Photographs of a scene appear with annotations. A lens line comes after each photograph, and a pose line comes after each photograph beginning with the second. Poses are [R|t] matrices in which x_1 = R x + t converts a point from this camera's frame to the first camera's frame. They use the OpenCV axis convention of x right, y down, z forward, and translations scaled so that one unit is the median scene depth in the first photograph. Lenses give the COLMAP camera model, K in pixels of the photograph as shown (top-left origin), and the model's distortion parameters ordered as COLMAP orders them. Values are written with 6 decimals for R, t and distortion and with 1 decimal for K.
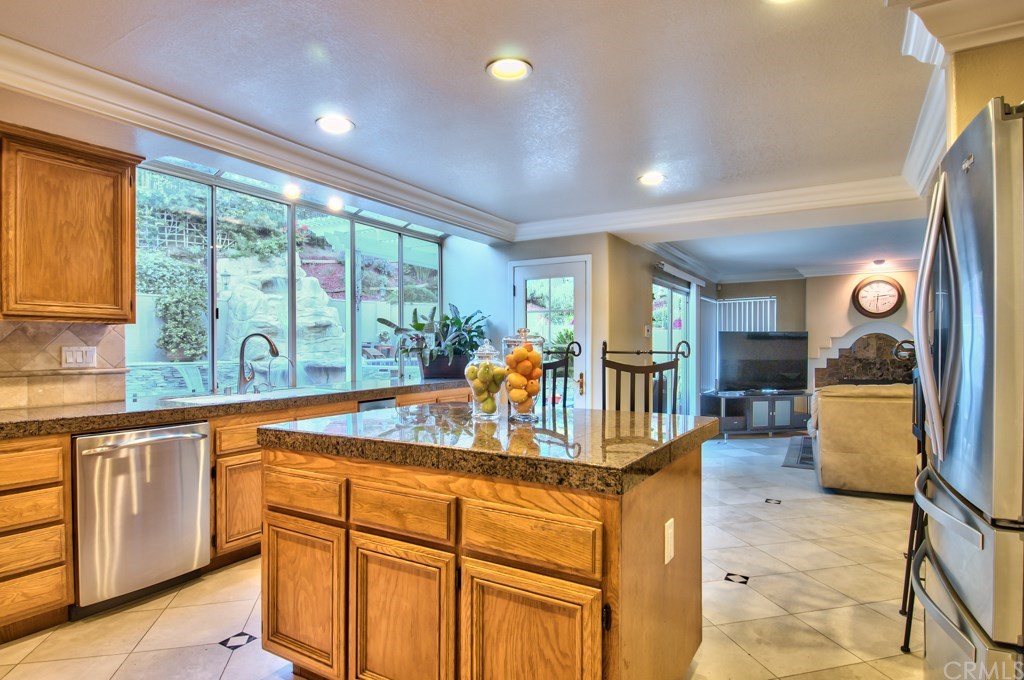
lens RADIAL K [[556.0, 0, 524.2], [0, 556.0, 343.3], [0, 0, 1]] dist [0.015867, -0.024131]
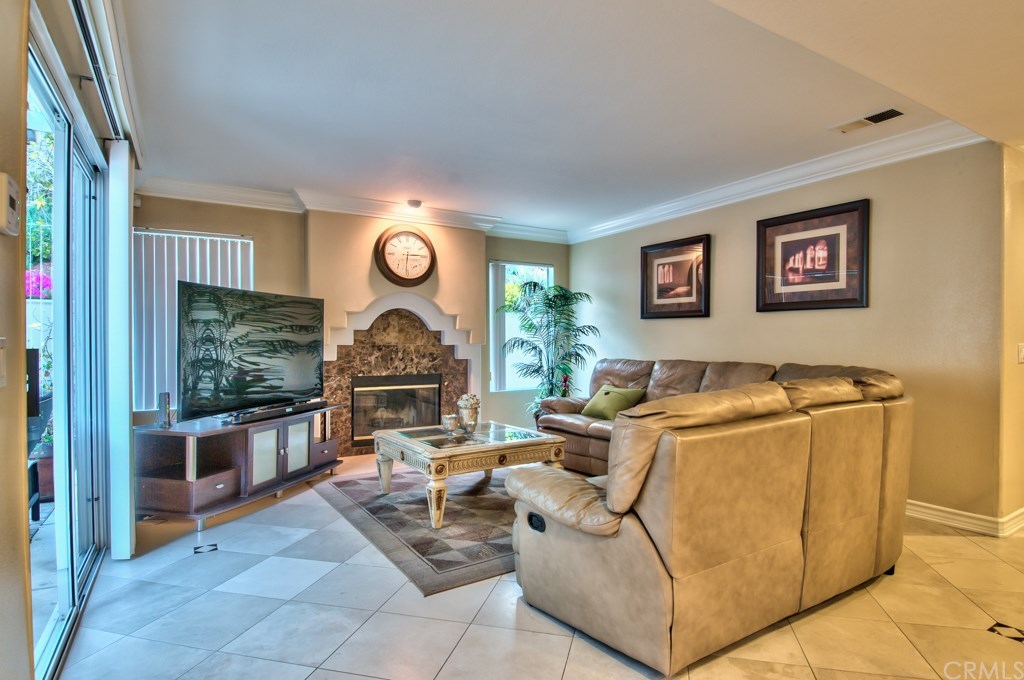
lens RADIAL K [[556.0, 0, 517.2], [0, 556.0, 338.3], [0, 0, 1]] dist [0.015867, -0.024131]
pose [[0.484564, 0.004082, 0.874746, 0.097732], [-0.004472, 0.999988, -0.002189, 0.021030], [-0.874744, -0.002851, 0.484576, 0.557705]]
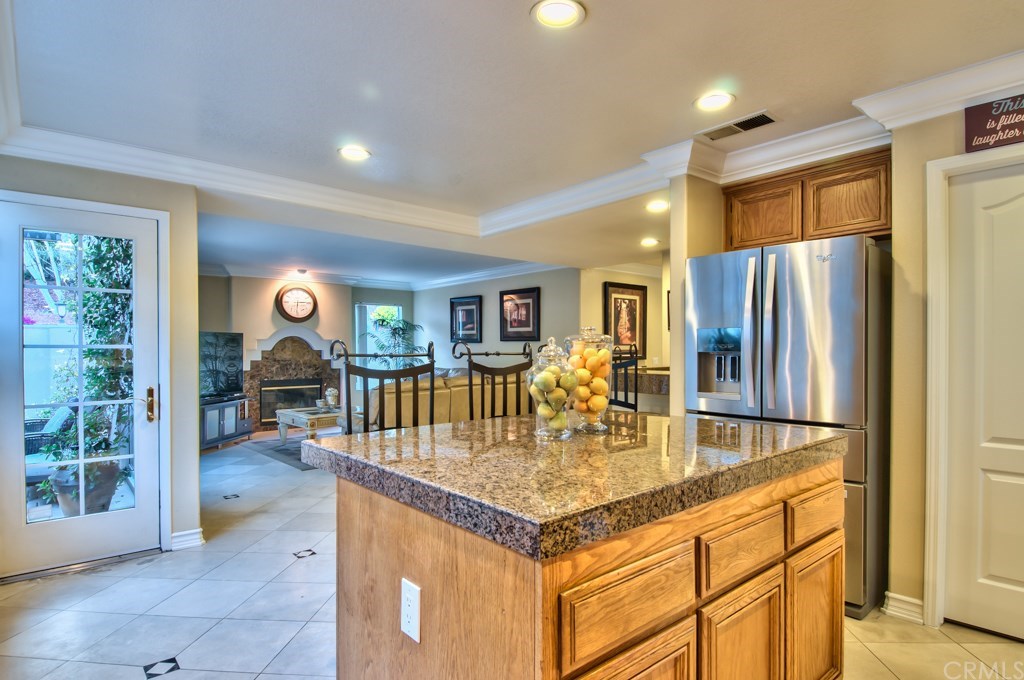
lens RADIAL K [[556.0, 0, 519.6], [0, 556.0, 346.6], [0, 0, 1]] dist [0.015867, -0.024131]
pose [[0.329174, 0.000939, 0.944269, -0.253936], [-0.001846, 0.999998, -0.000351, 0.001675], [-0.944268, -0.001628, 0.329175, 0.239700]]
